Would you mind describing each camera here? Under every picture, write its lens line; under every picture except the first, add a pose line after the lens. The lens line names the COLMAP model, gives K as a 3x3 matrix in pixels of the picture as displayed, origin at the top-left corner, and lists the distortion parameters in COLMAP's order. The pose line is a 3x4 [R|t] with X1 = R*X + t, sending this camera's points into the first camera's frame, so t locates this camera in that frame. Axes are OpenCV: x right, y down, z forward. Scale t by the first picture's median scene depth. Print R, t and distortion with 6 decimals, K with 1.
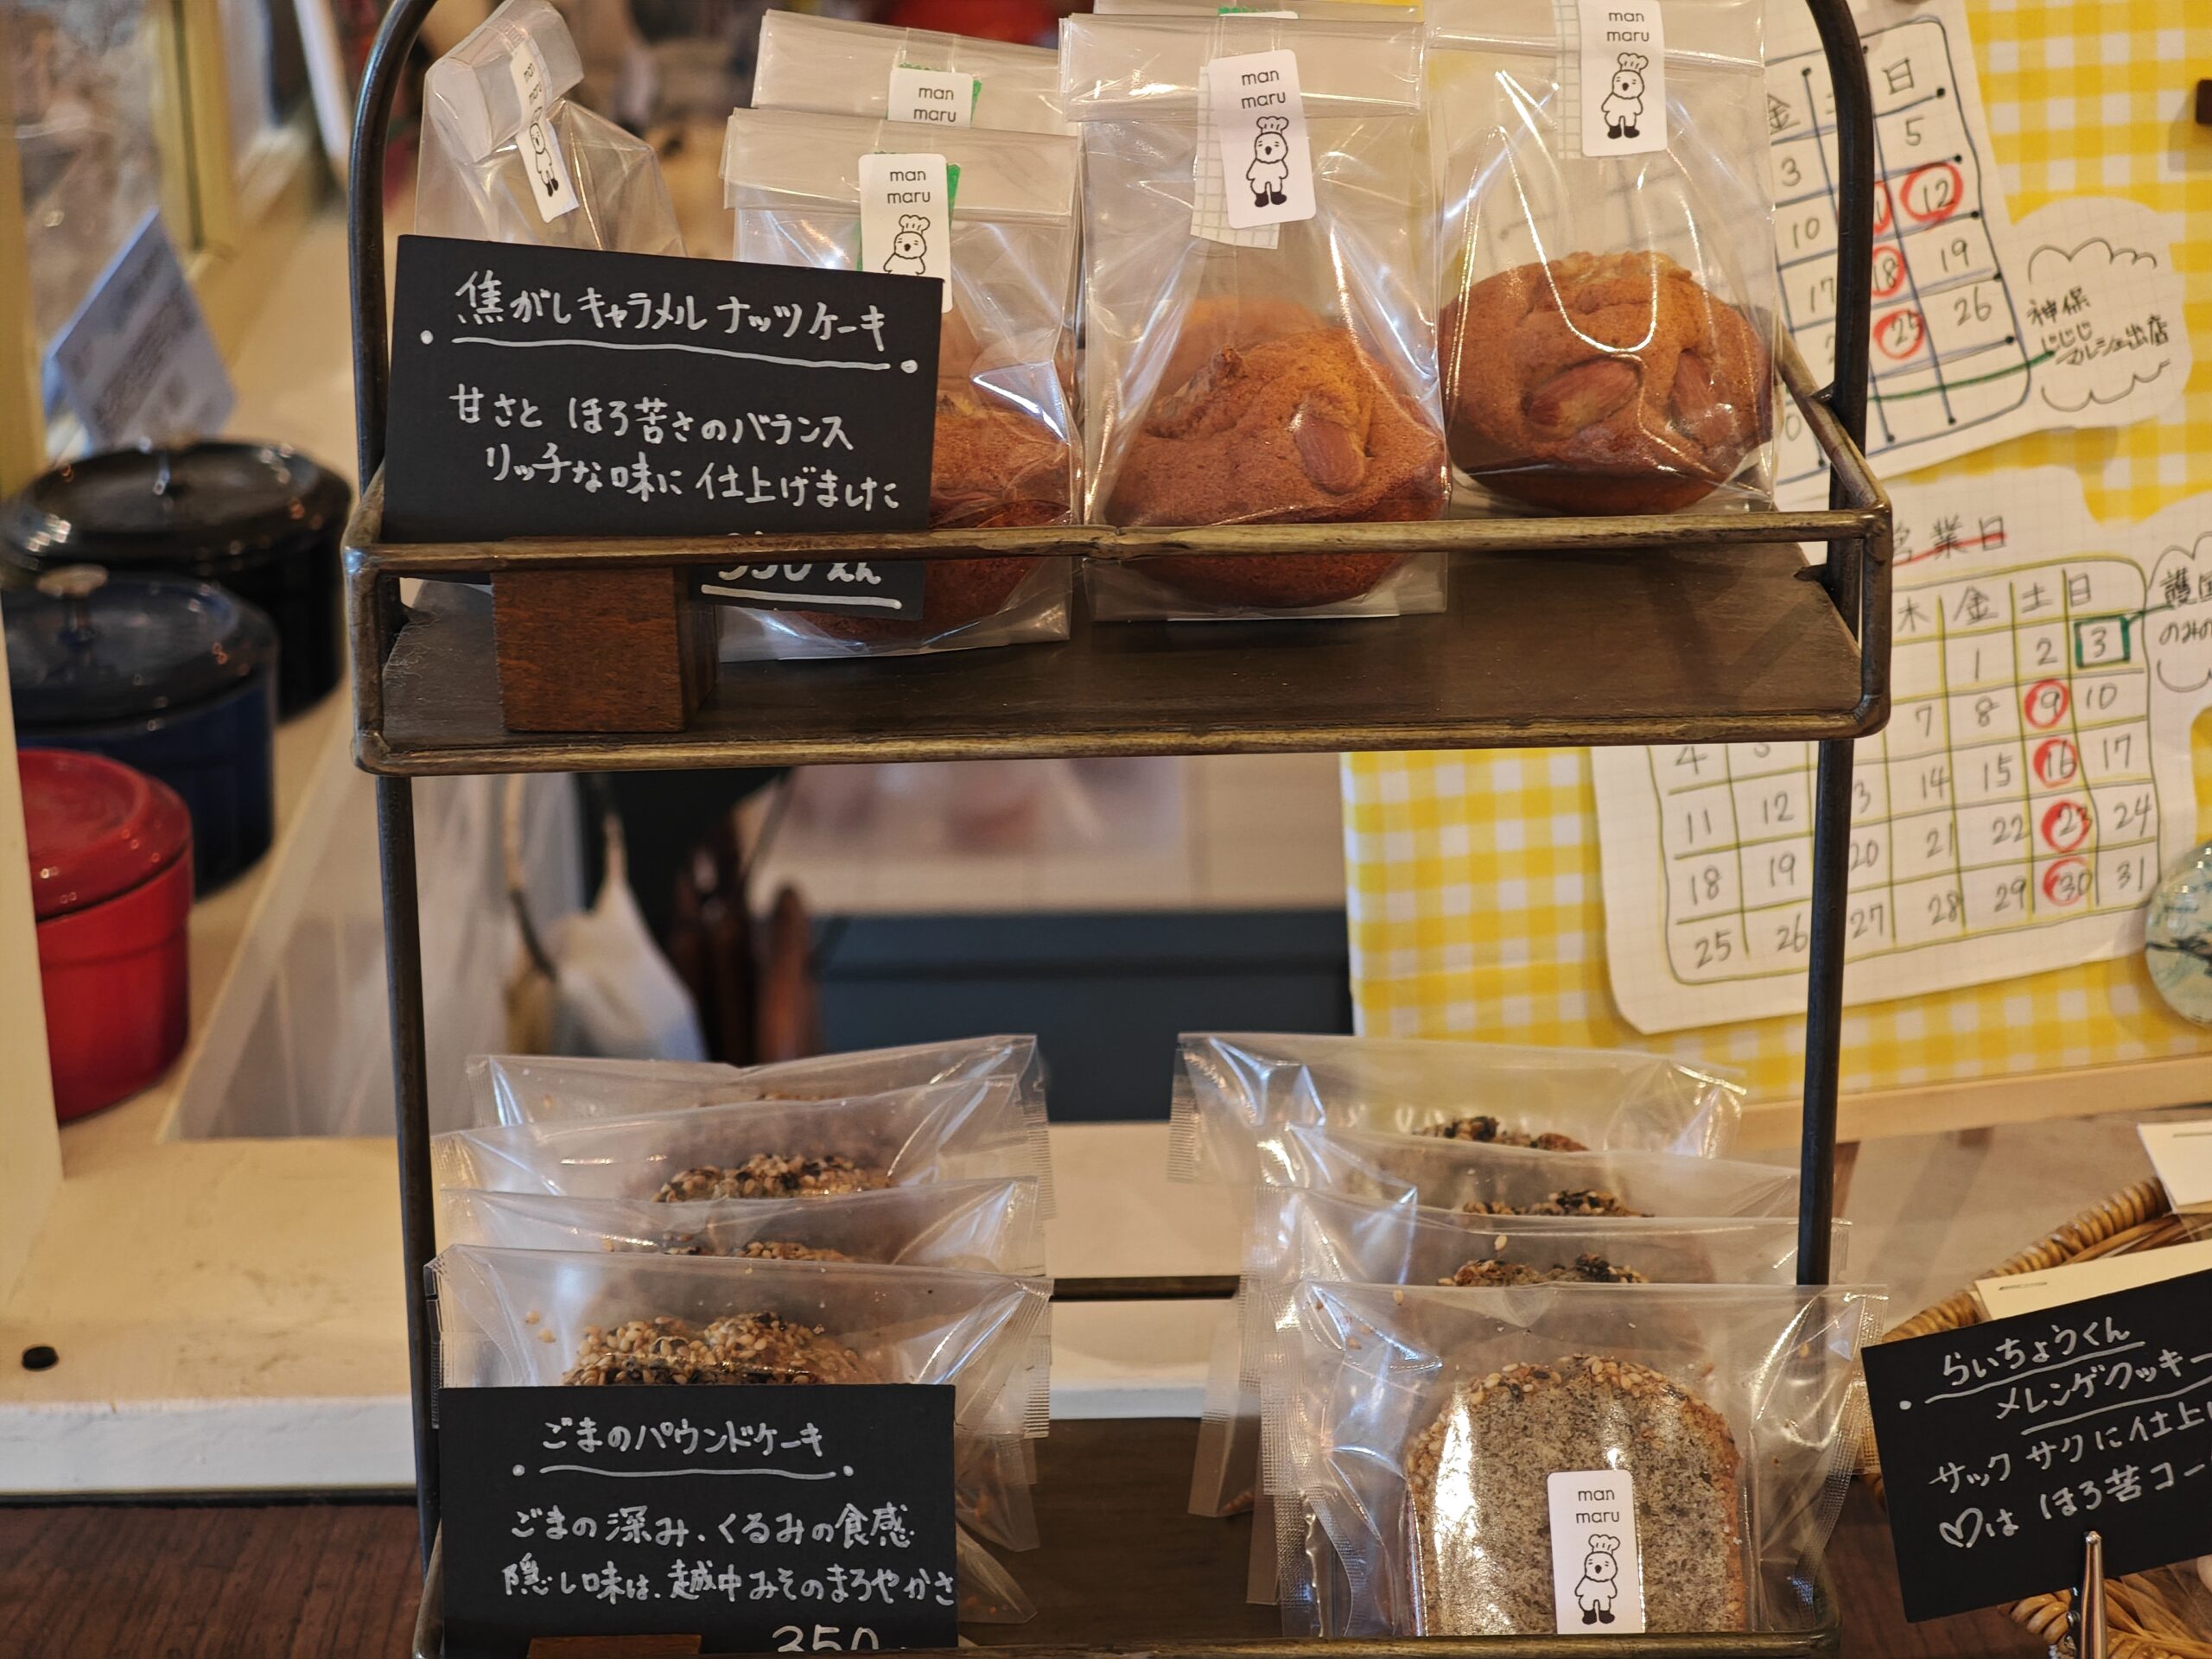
lens RADIAL K [[4827.8, 0, 1106.0], [0, 4827.8, 829.5], [0, 0, 1]] dist [0.154453, -1.636844]
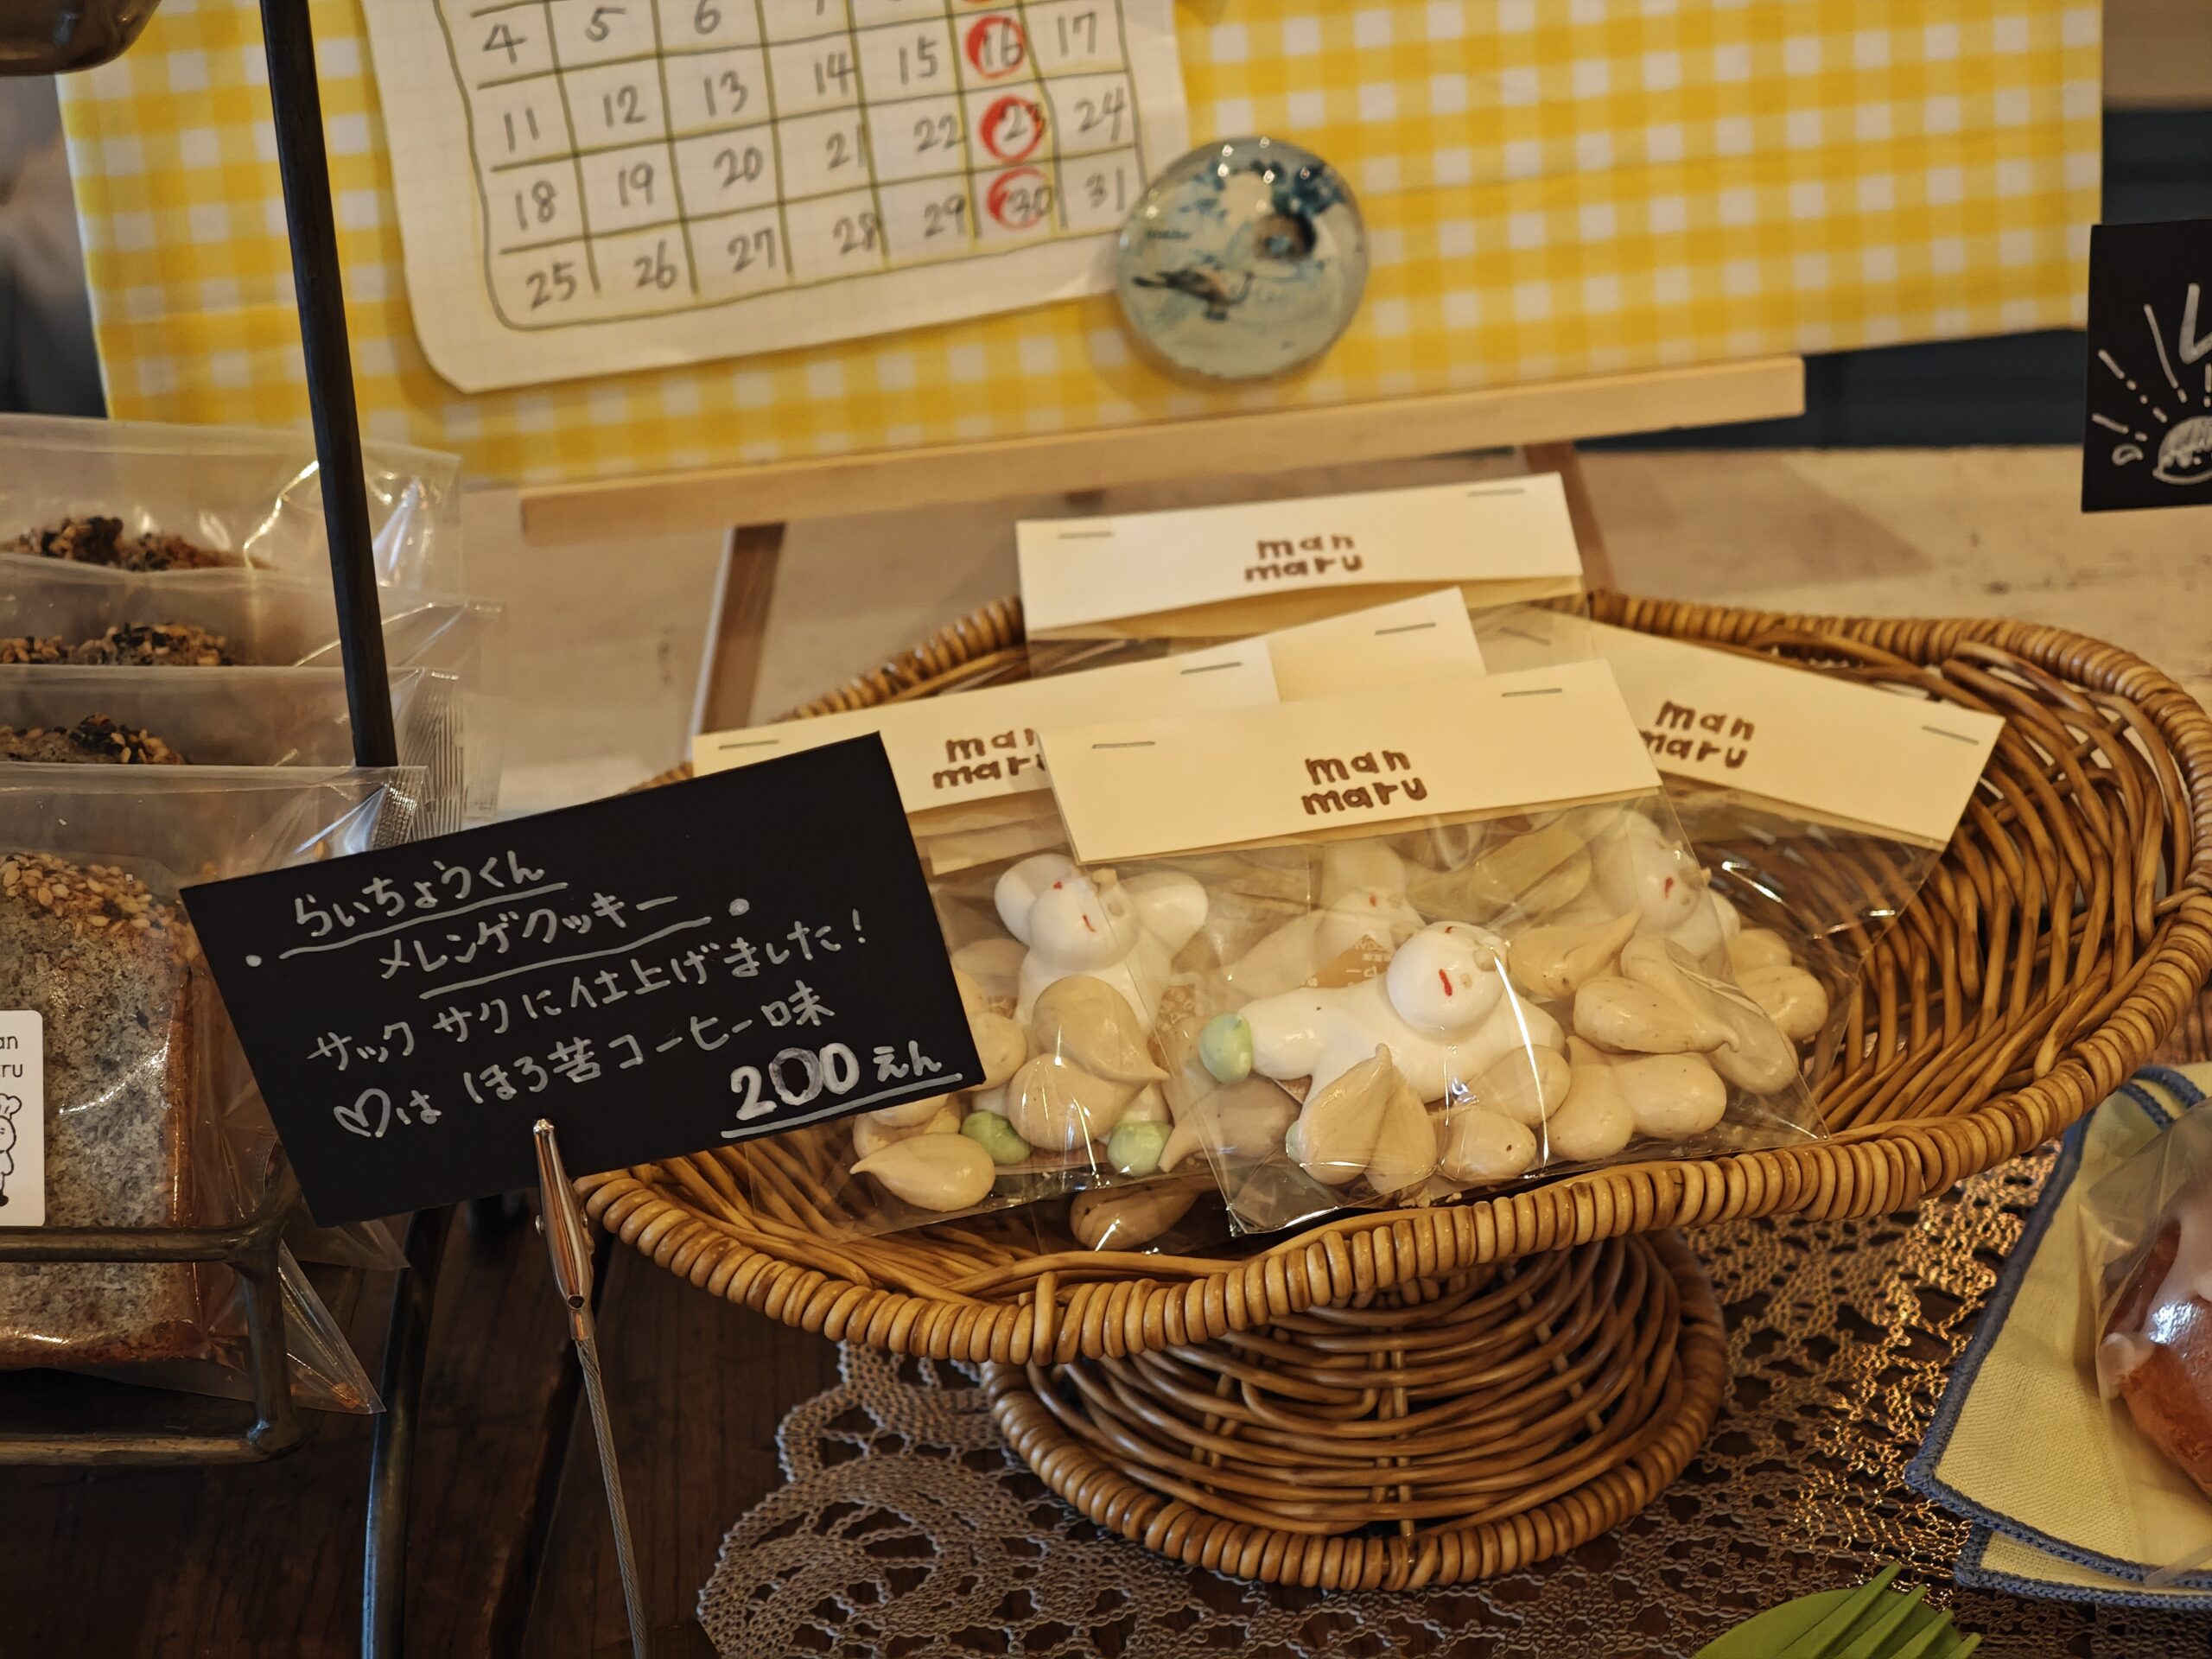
lens RADIAL K [[4827.8, 0, 1106.0], [0, 4827.8, 829.5], [0, 0, 1]] dist [0.154453, -1.636844]
pose [[0.997476, 0.014758, -0.069448, 0.273375], [-0.002476, 0.984792, 0.173718, -0.025623], [0.070955, -0.173107, 0.982344, 0.212263]]
